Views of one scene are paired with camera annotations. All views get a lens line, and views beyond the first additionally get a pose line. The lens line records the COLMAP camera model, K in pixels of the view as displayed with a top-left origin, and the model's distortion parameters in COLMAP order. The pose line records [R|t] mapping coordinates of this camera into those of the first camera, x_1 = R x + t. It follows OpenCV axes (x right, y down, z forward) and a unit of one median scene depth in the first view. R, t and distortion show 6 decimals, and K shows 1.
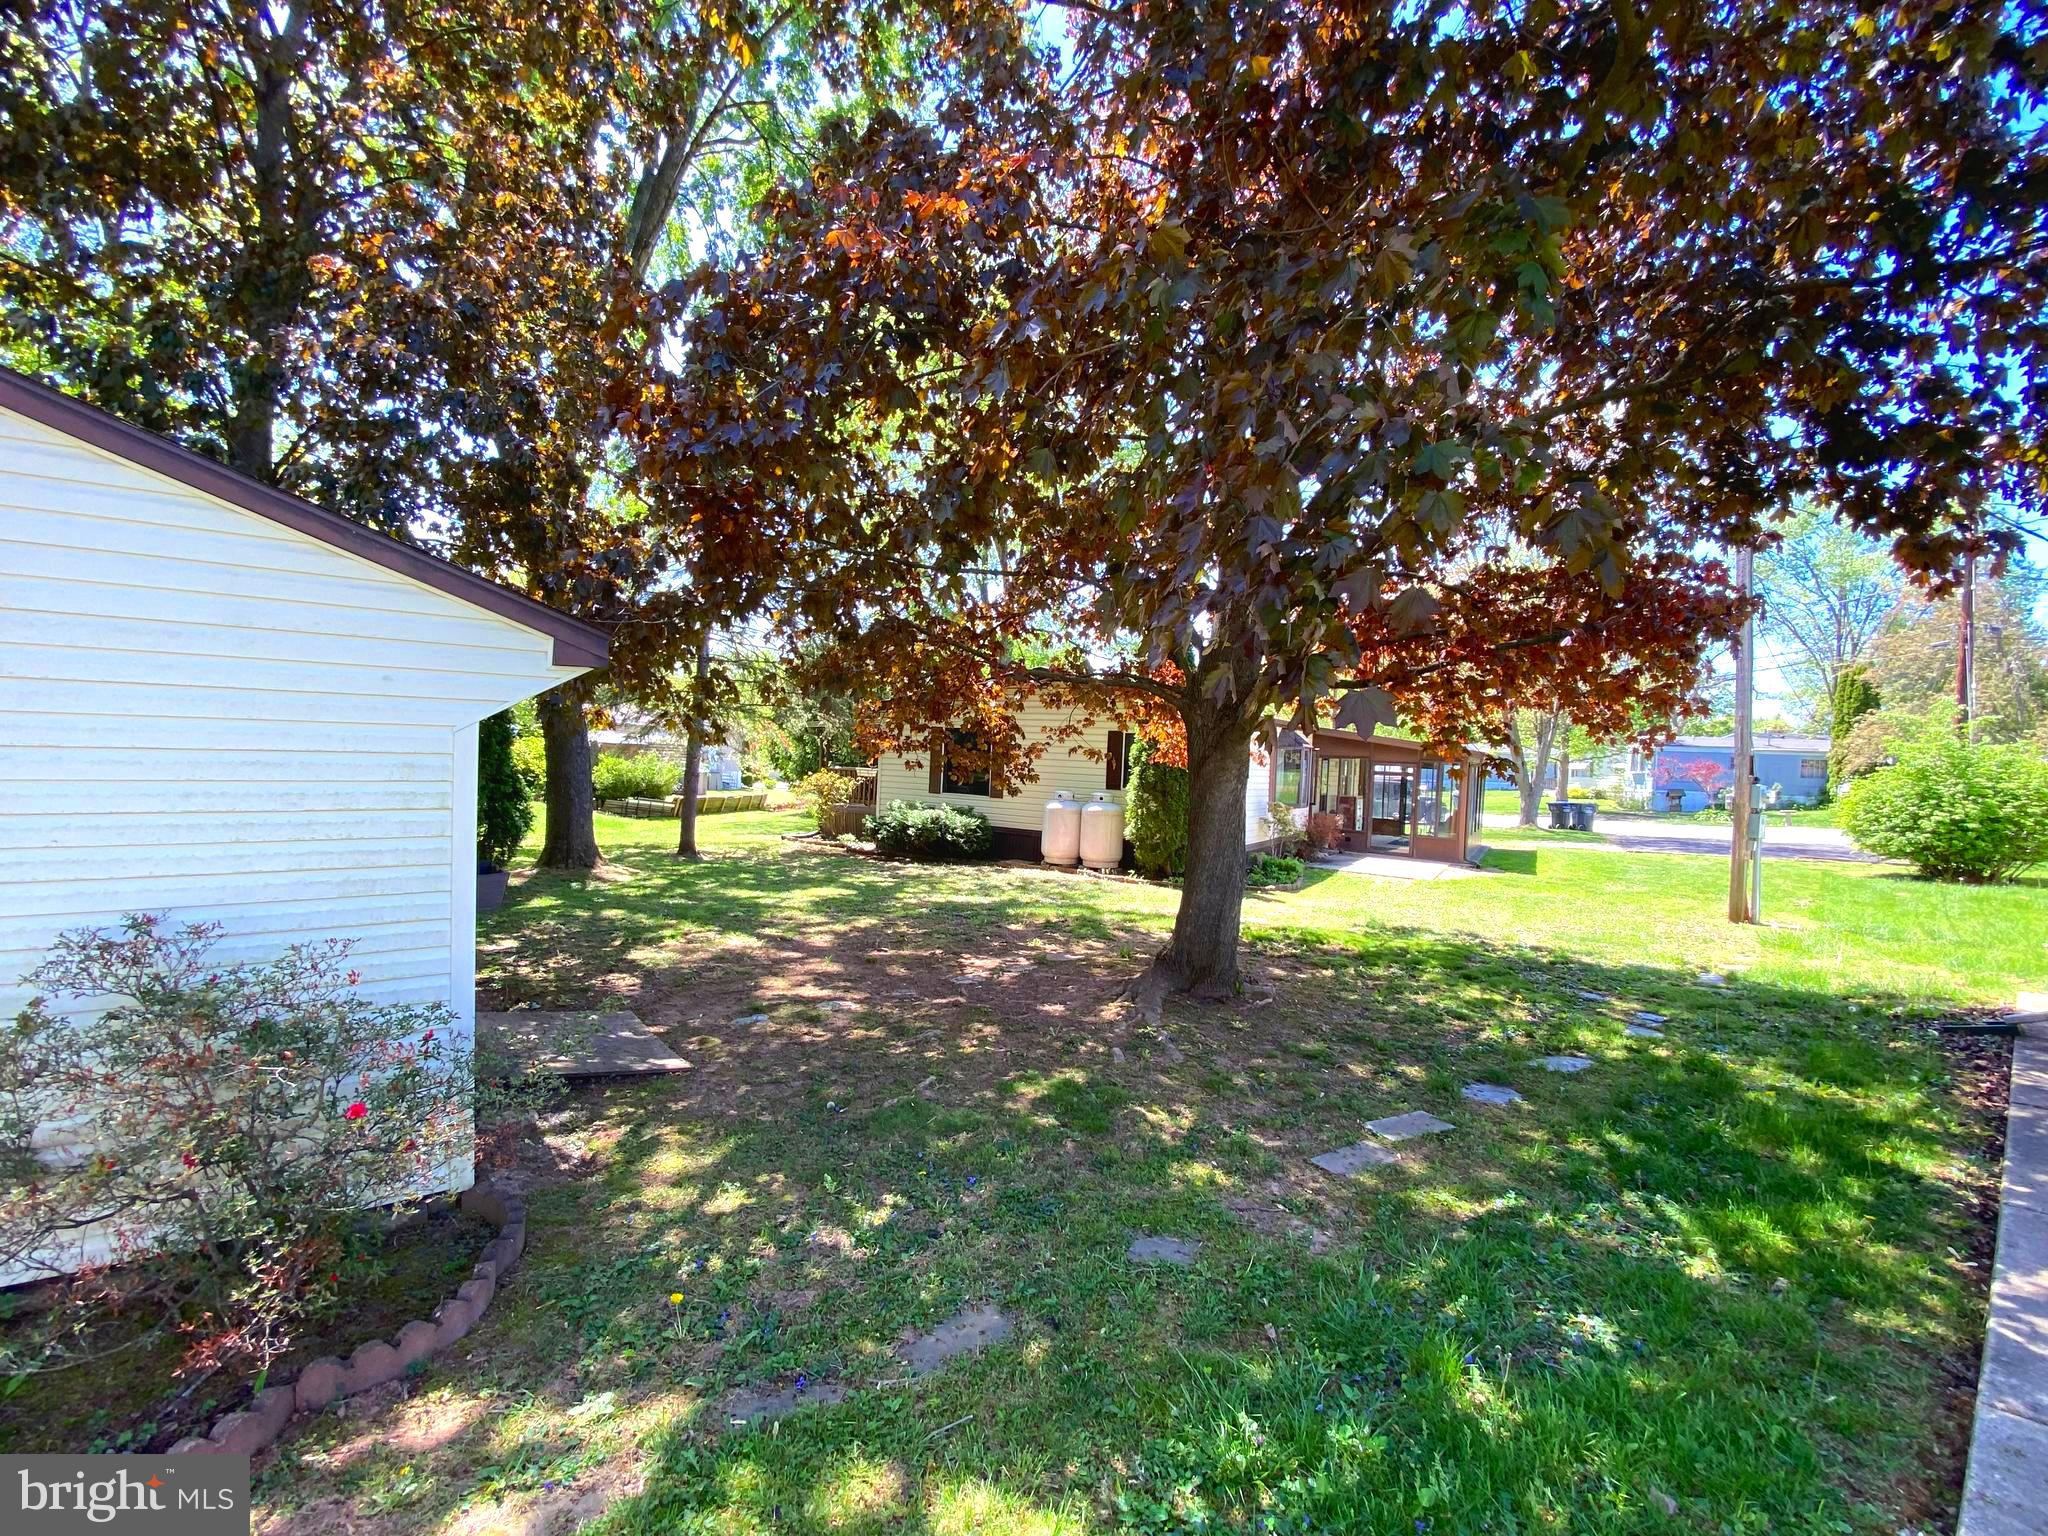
lens RADIAL K [[816.4, 0, 1021.1], [0, 816.4, 765.6], [0, 0, 1]] dist [0.000185, -0.000011]
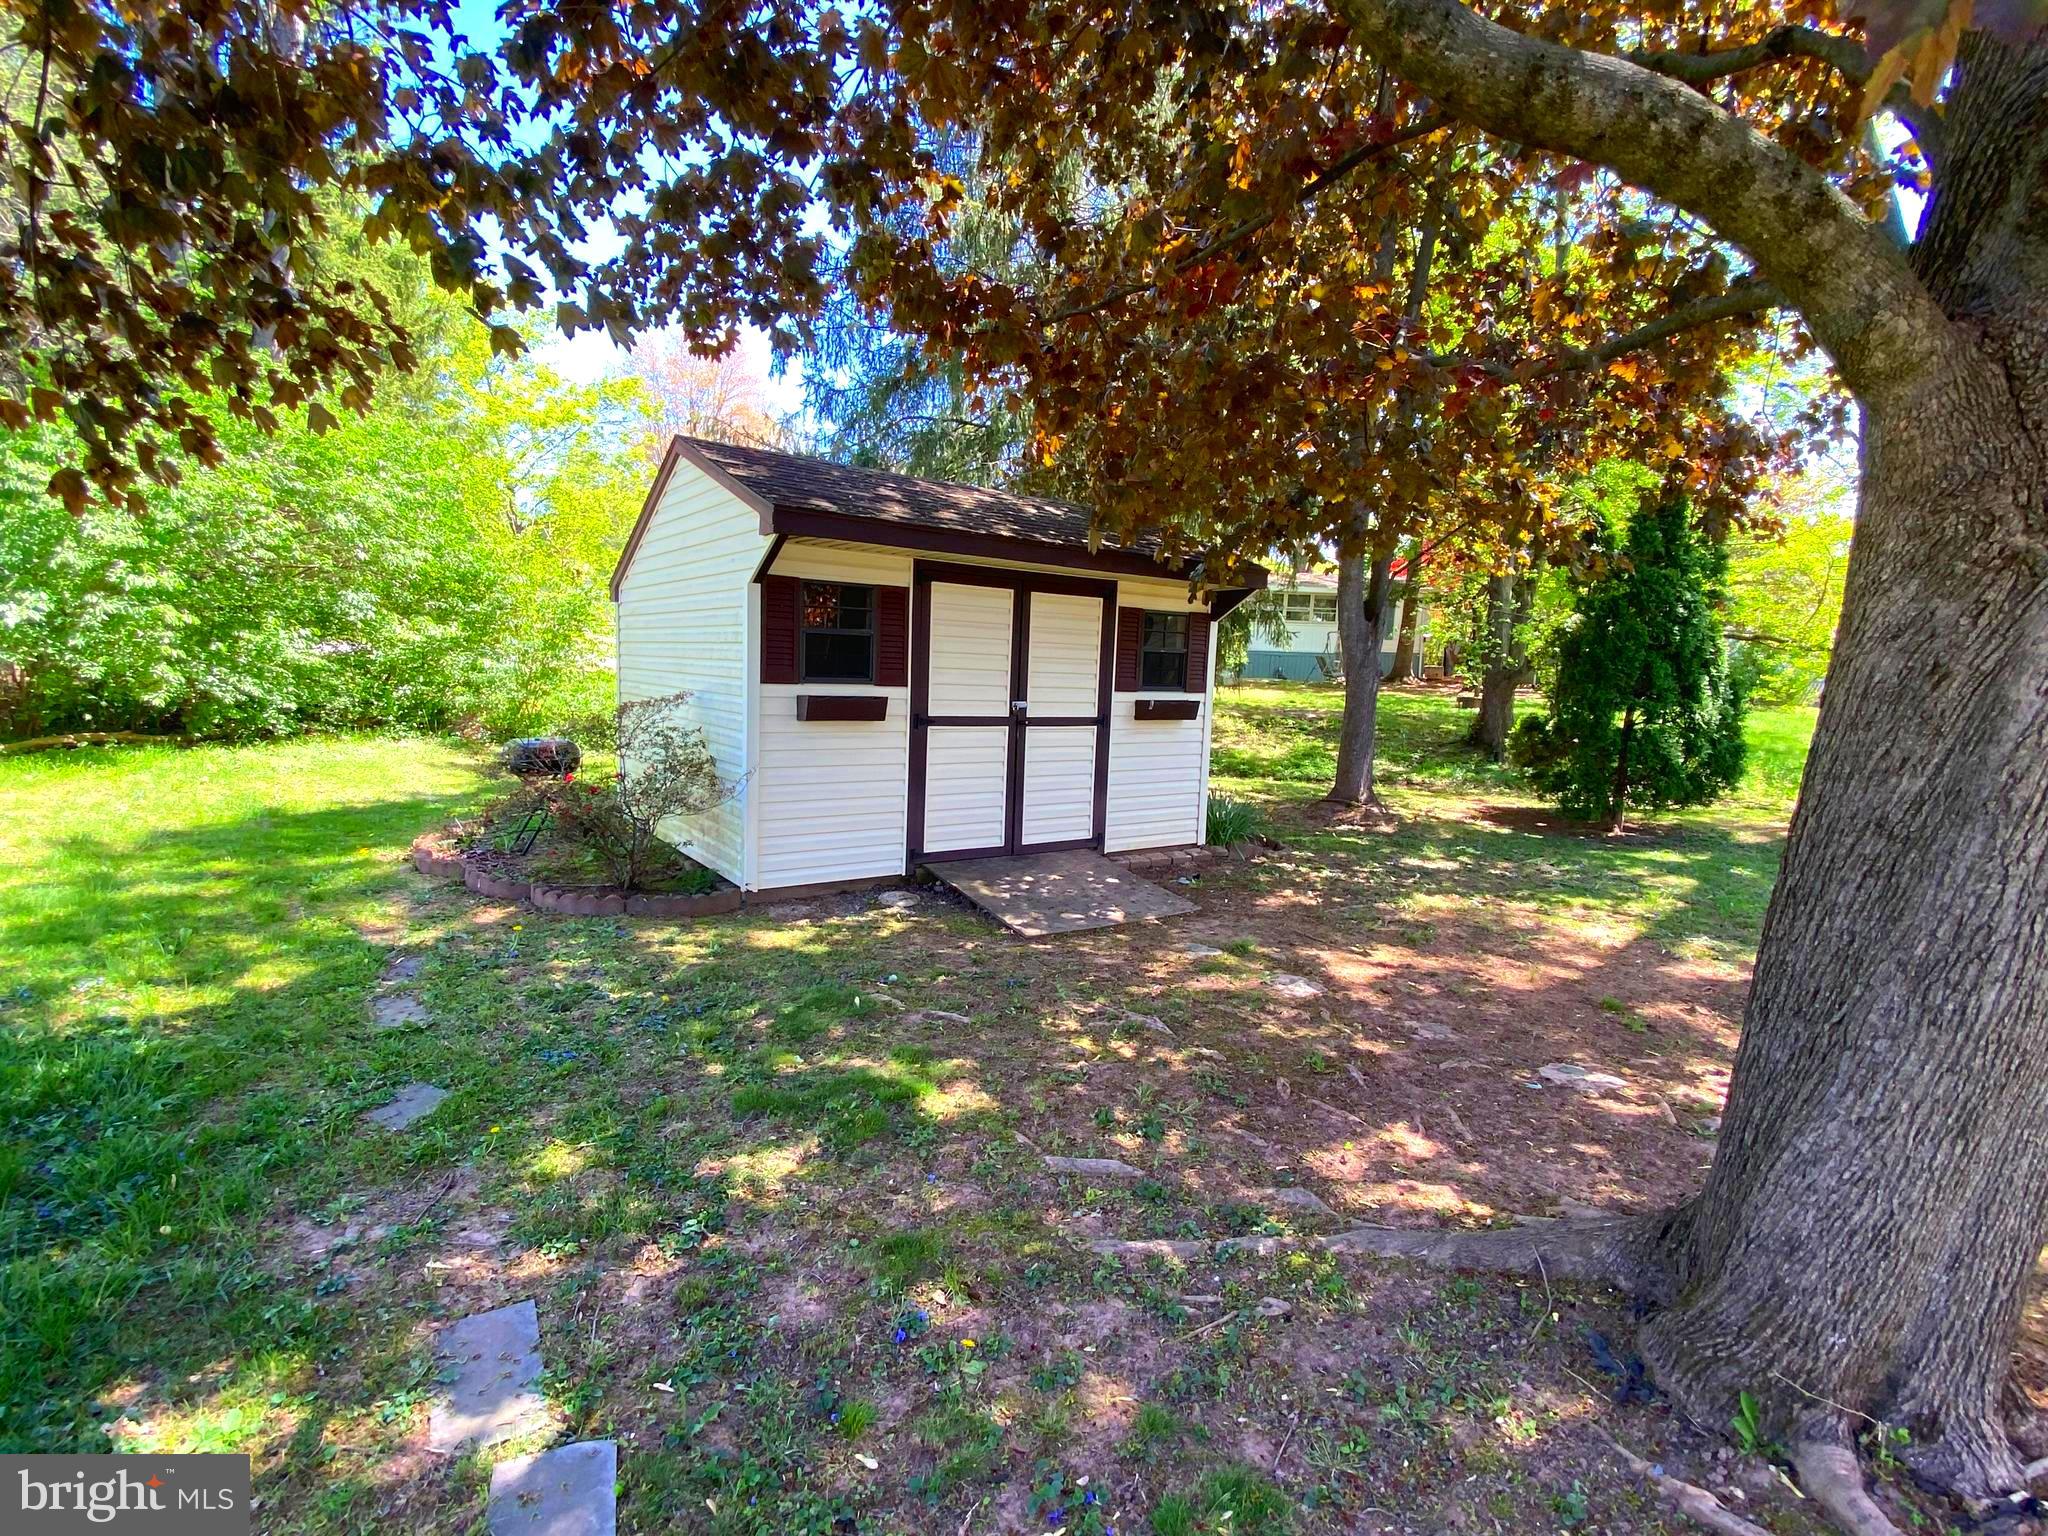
lens RADIAL K [[964.3, 0, 1022.3], [0, 964.3, 769.9], [0, 0, 1]] dist [0.001082, 0.000081]
pose [[-0.011404, 0.100876, -0.994834, 0.515994], [-0.036251, 0.994203, 0.101228, 0.041315], [0.999278, 0.037219, -0.007681, 0.723485]]
